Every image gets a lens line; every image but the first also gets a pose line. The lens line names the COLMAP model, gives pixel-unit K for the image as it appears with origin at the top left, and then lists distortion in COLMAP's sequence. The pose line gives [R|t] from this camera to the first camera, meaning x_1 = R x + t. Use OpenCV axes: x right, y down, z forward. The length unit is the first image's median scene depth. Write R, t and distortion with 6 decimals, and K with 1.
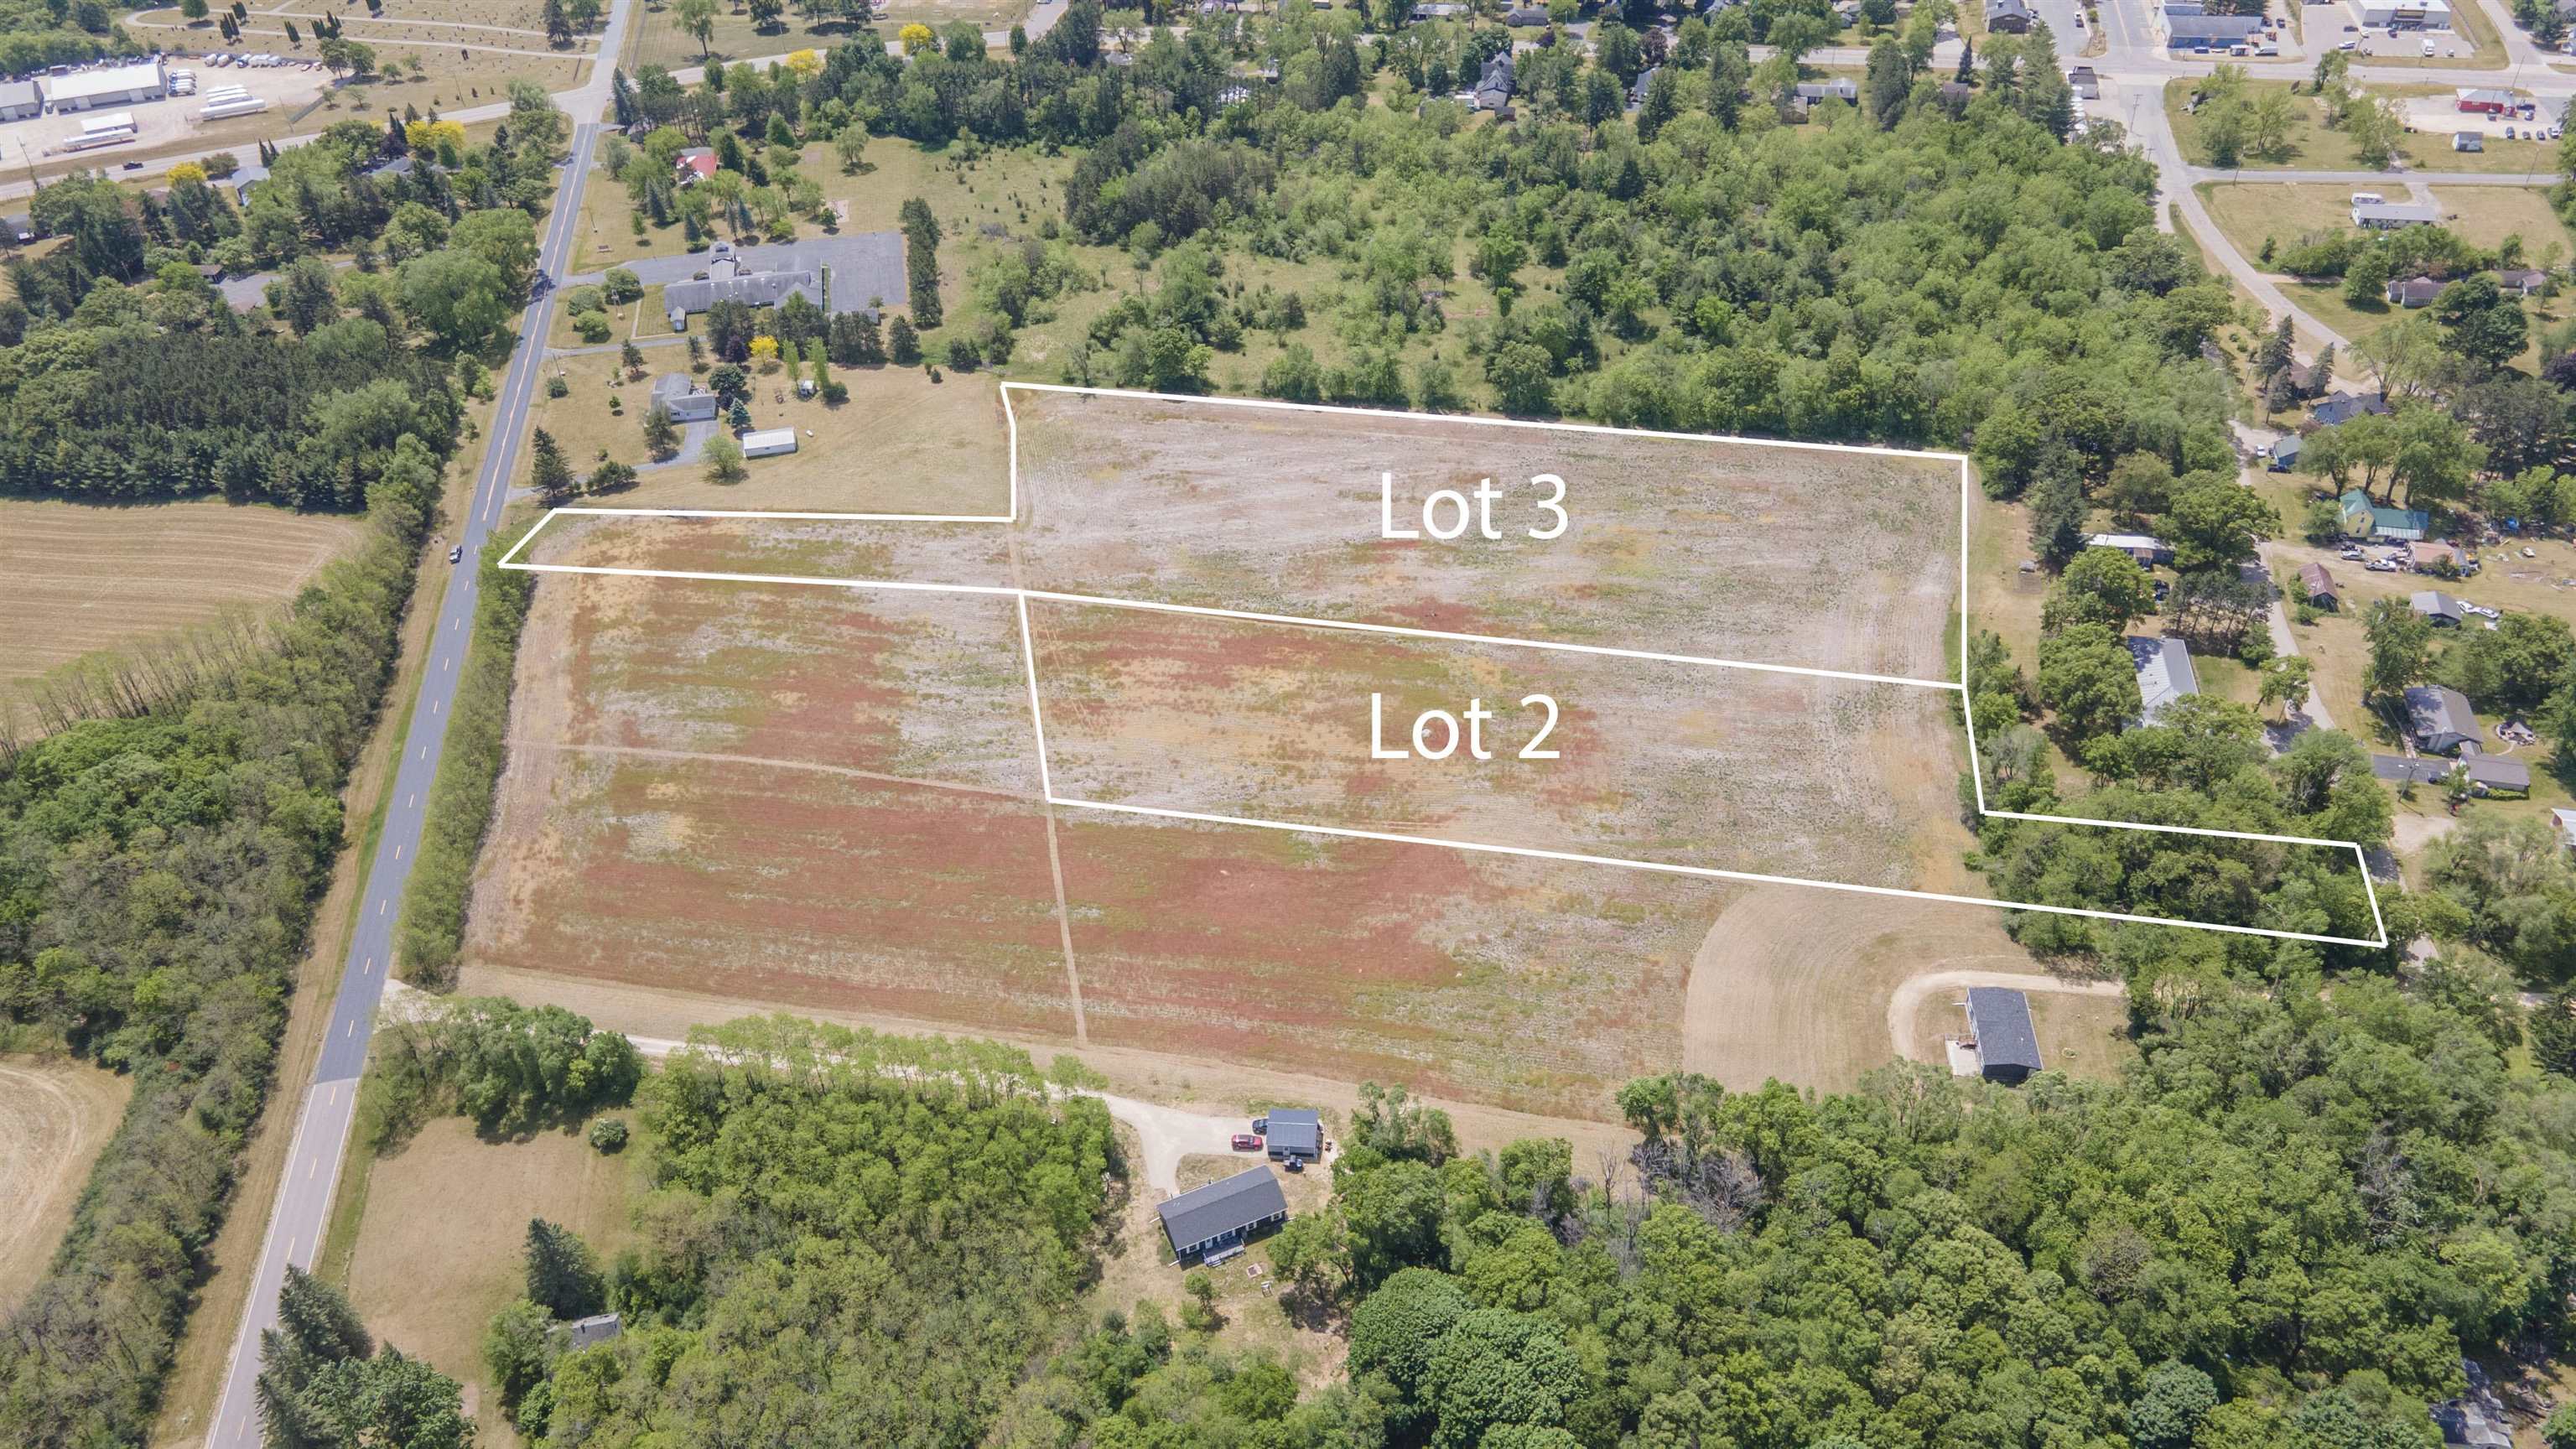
lens RADIAL K [[1878.3, 0, 1288.0], [0, 1878.3, 724.5], [0, 0, 1]] dist [0.002536, 0.054587]
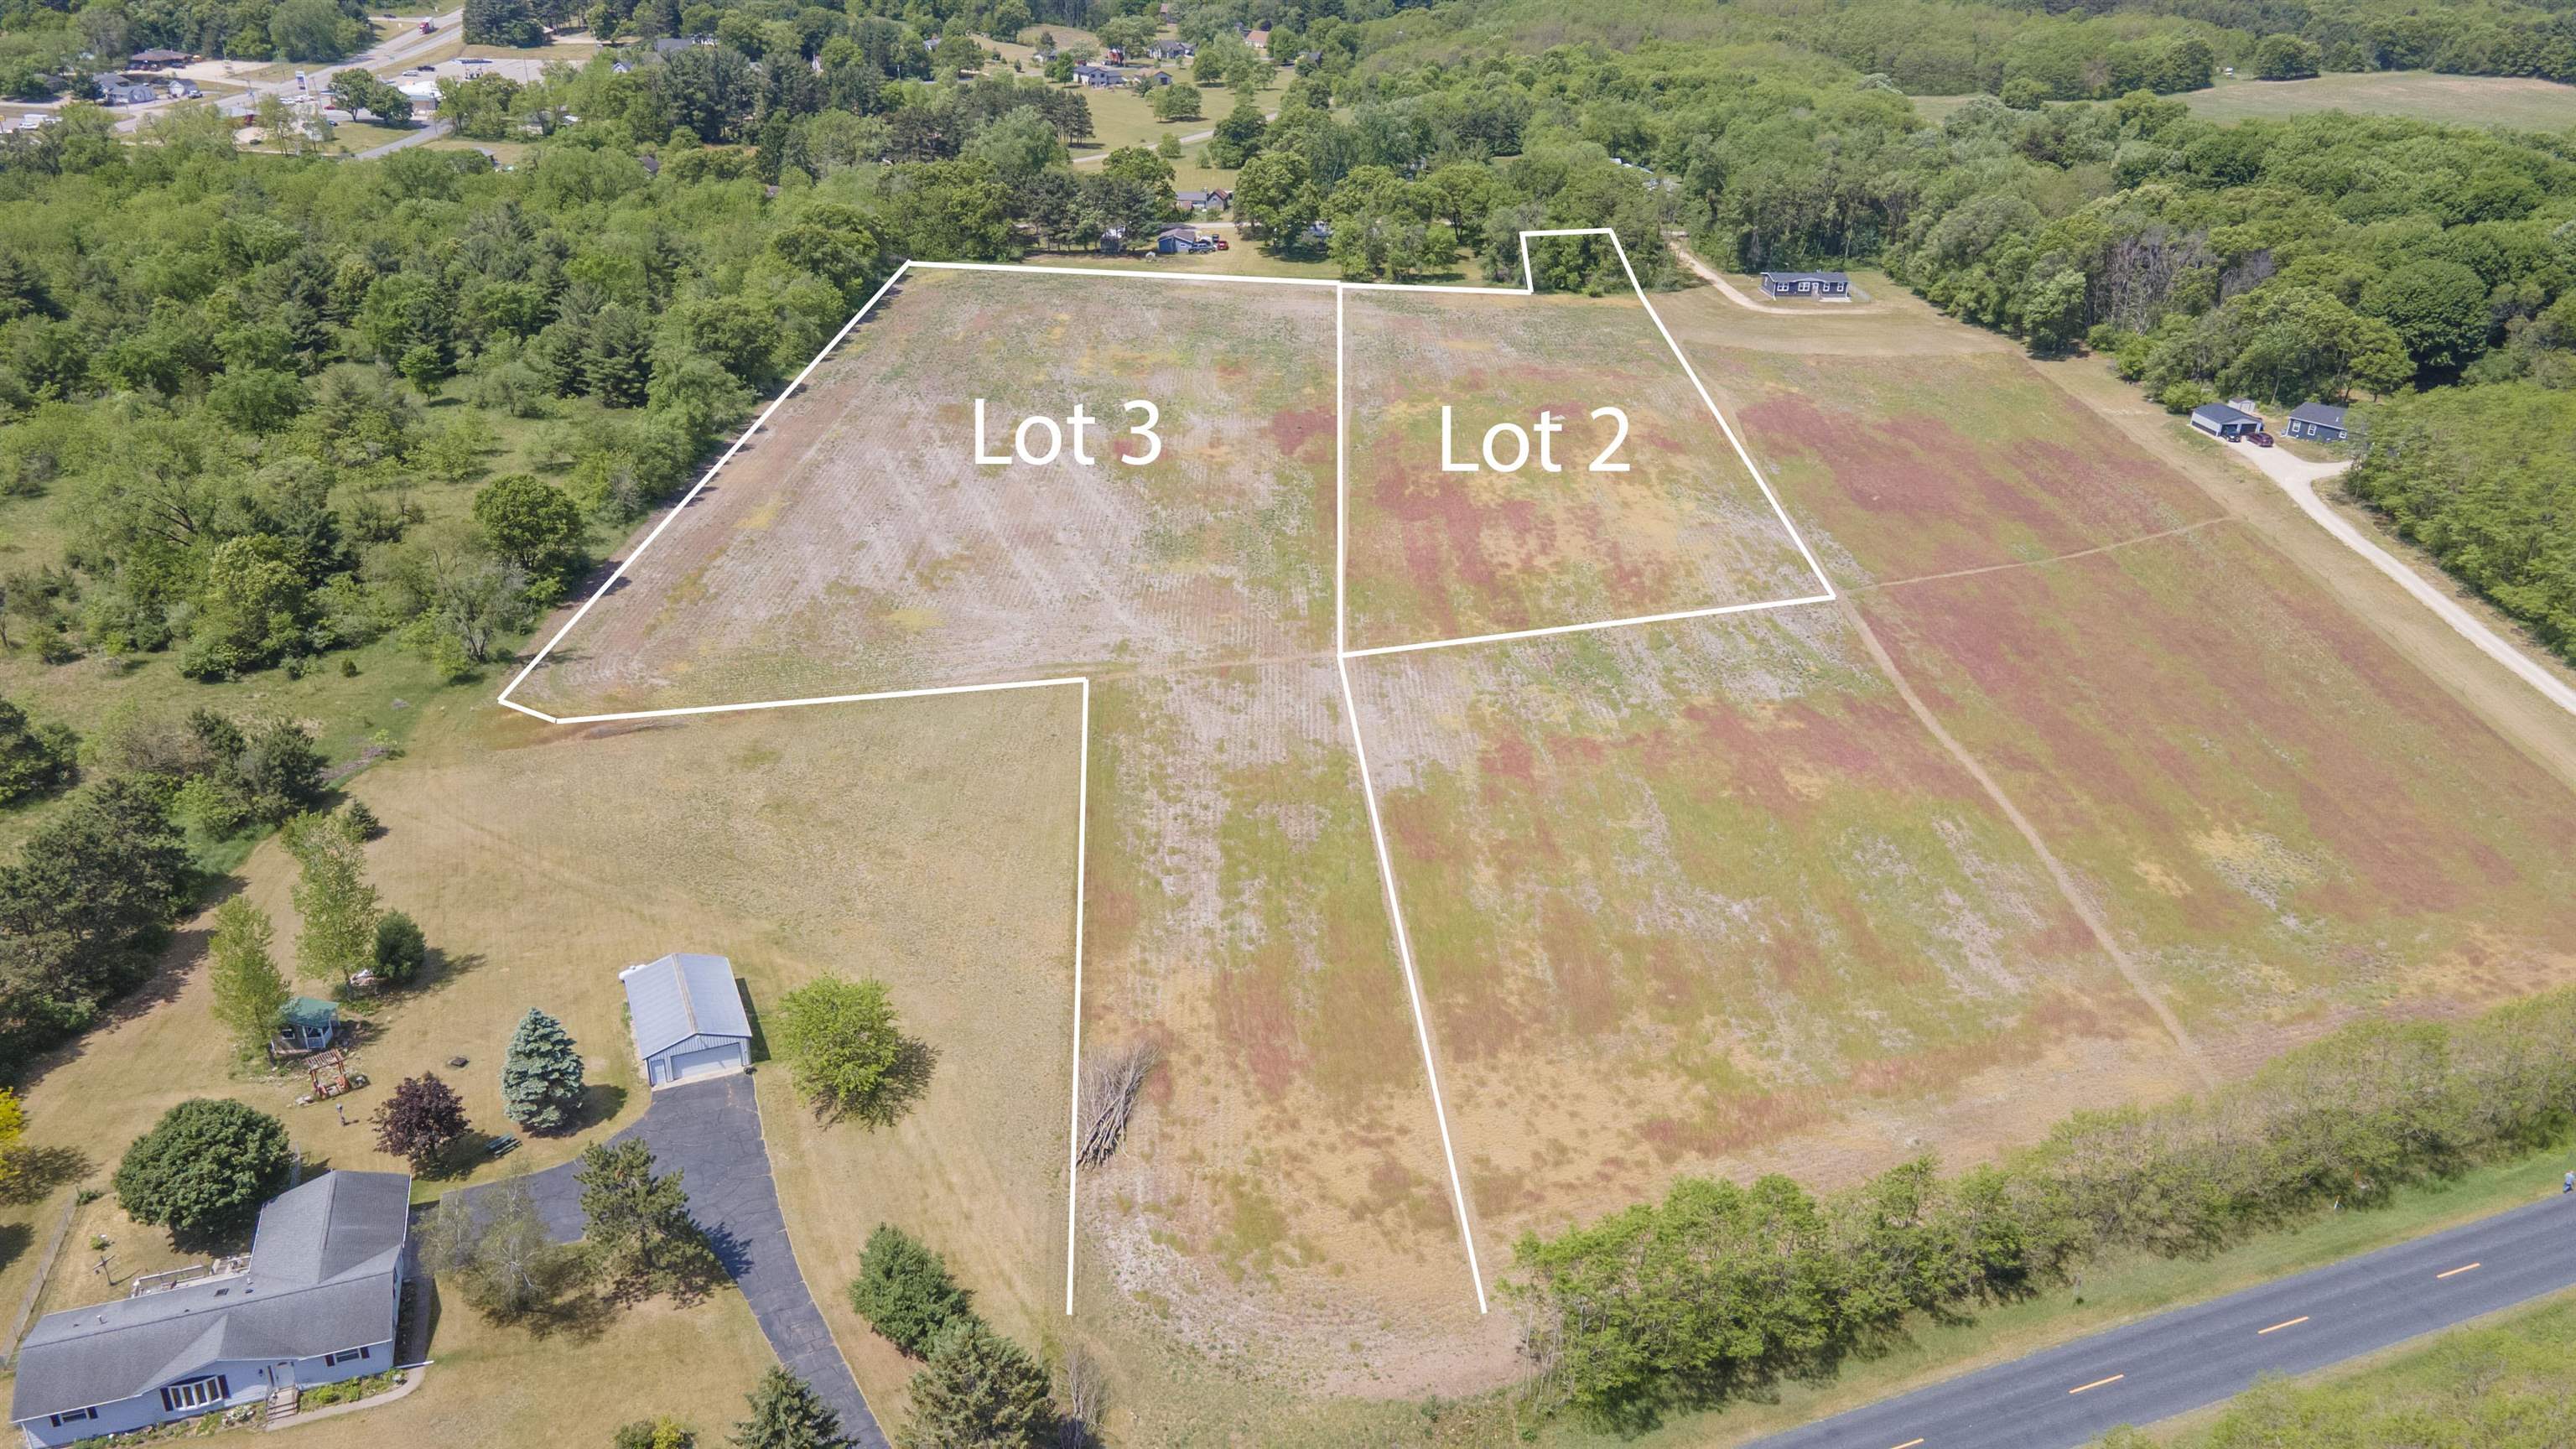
lens RADIAL K [[1891.6, 0, 1270.9], [0, 1891.6, 710.3], [0, 0, 1]] dist [-0.001103, 0.043387]
pose [[-0.184277, -0.375674, 0.908246, -0.596578], [0.604993, 0.684915, 0.406047, -0.271699], [-0.774613, 0.624308, 0.101067, 0.923786]]
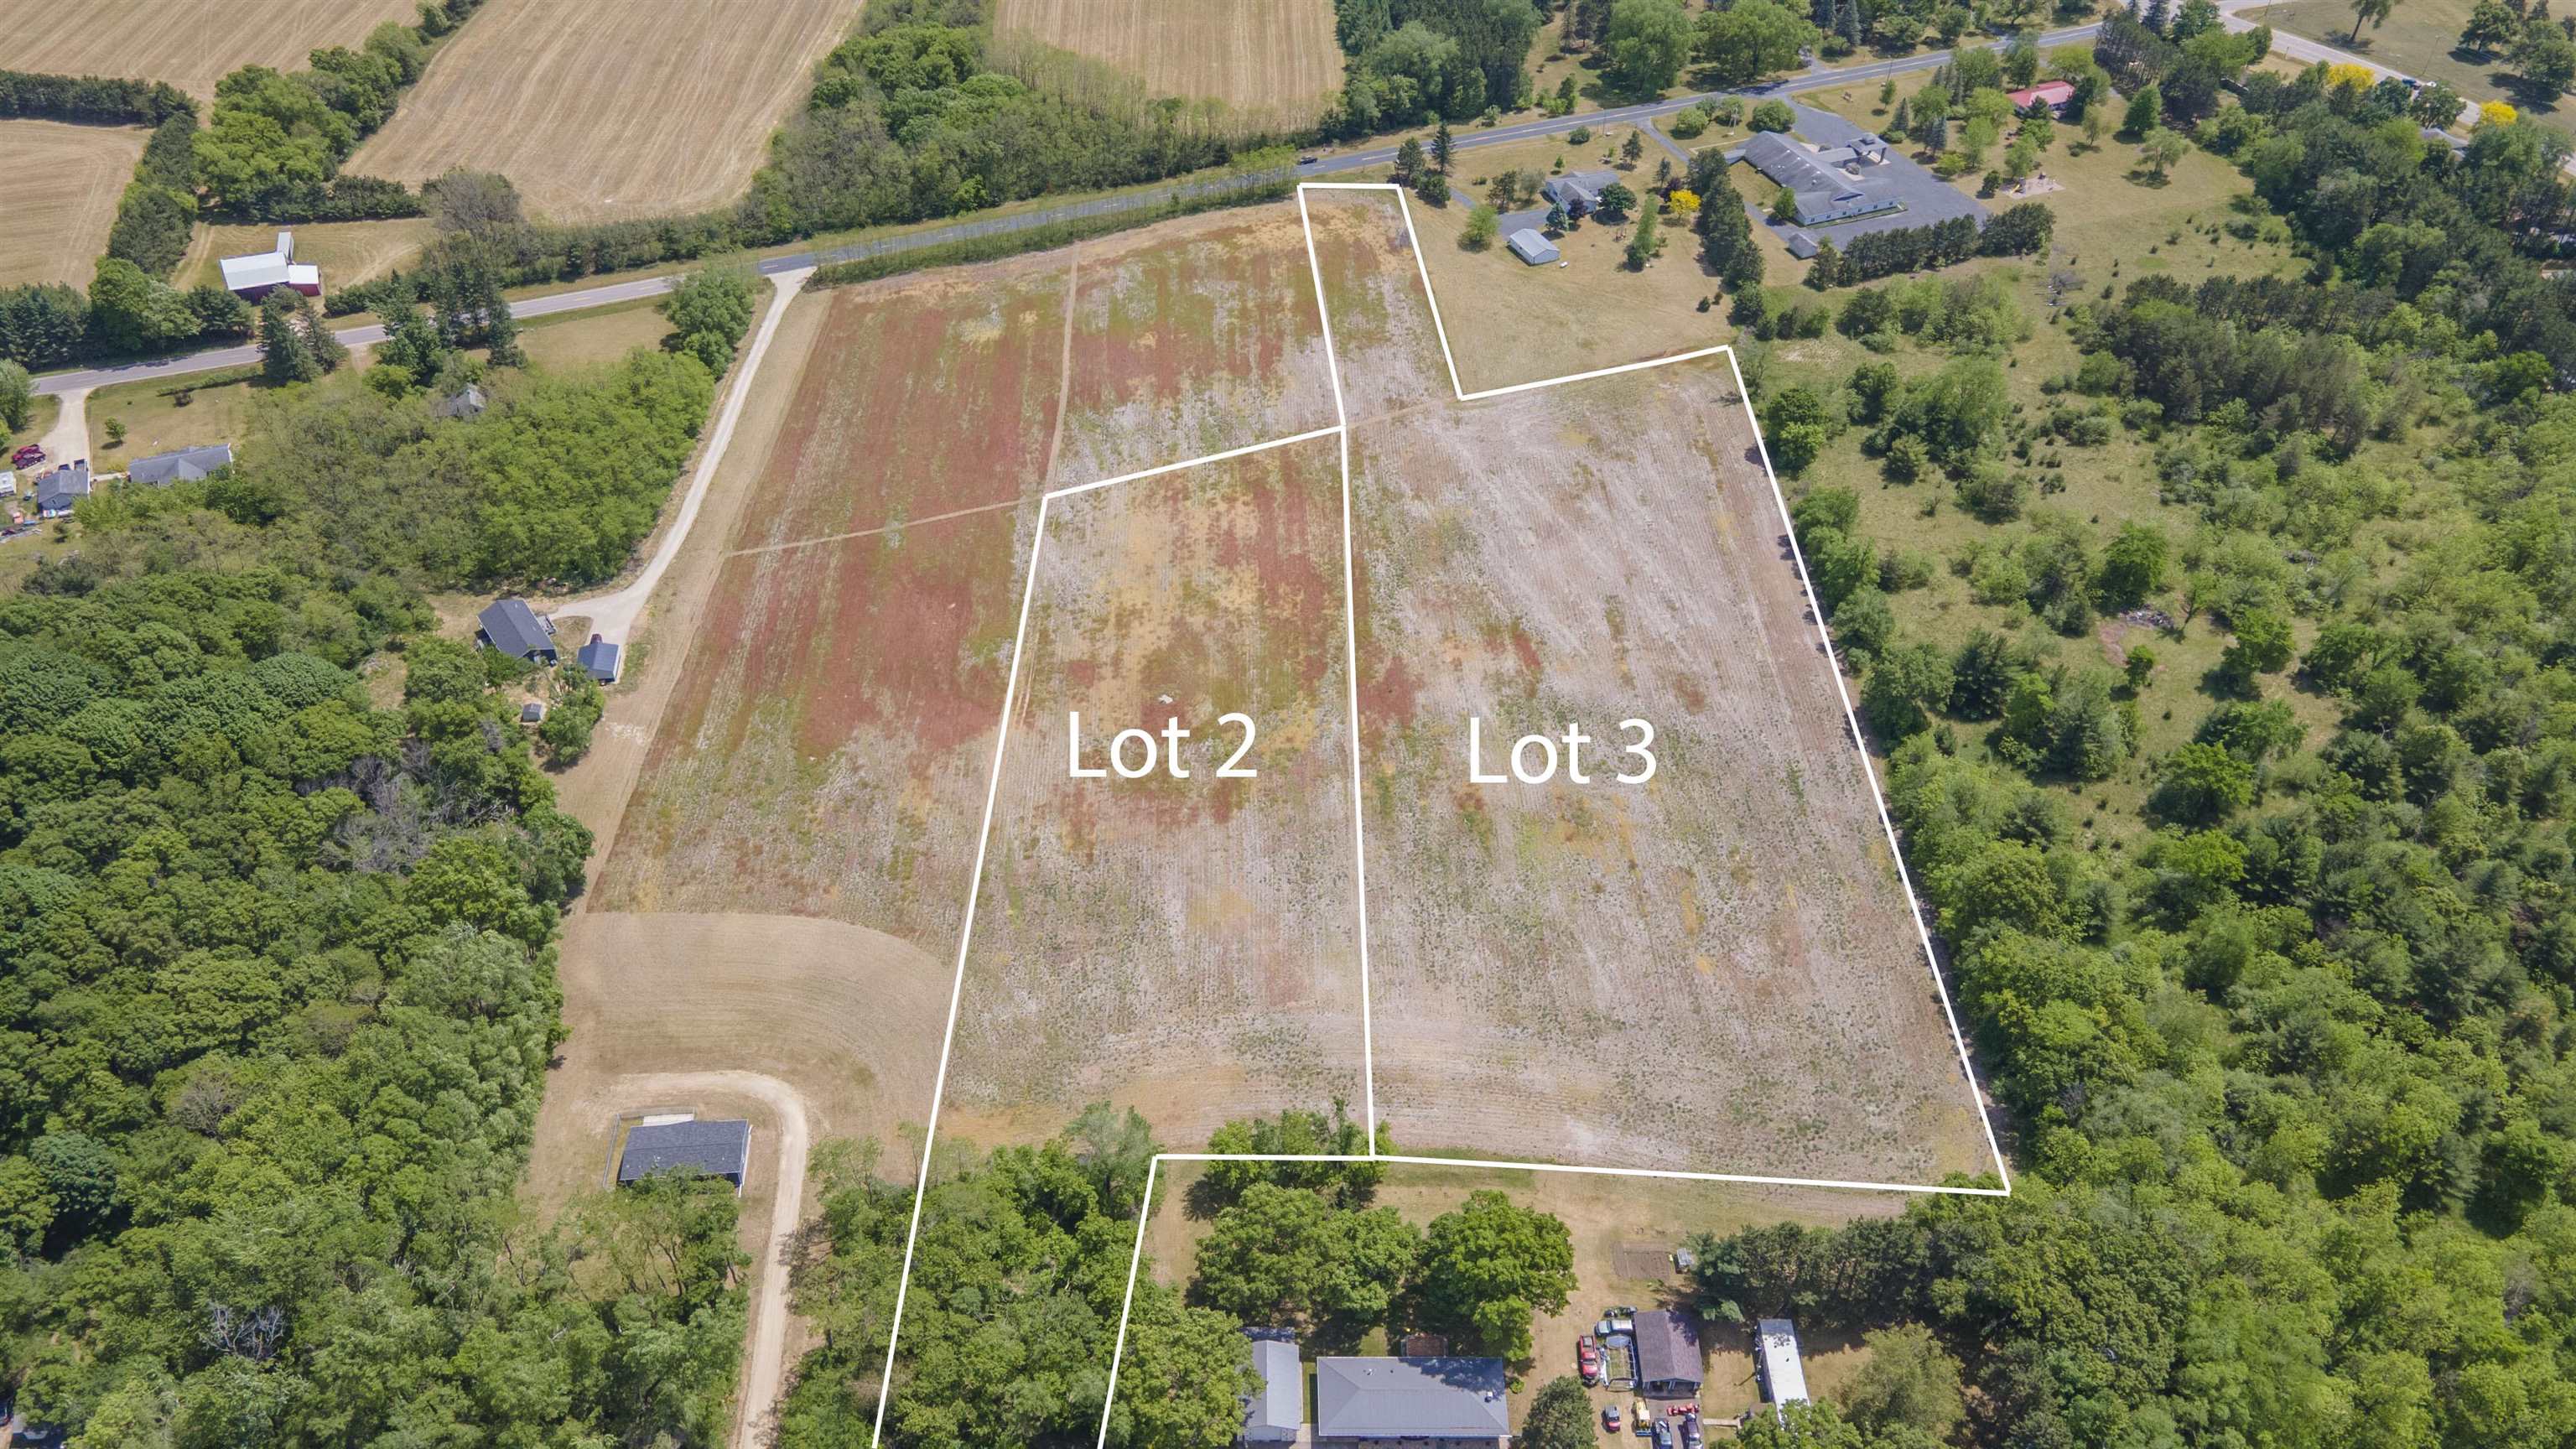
lens RADIAL K [[1878.3, 0, 1288.0], [0, 1878.3, 724.5], [0, 0, 1]] dist [0.002536, 0.054587]
pose [[0.212055, 0.674585, -0.707084, 0.641897], [-0.624841, 0.649912, 0.432652, -0.365509], [0.751403, 0.350069, 0.559326, 0.443760]]
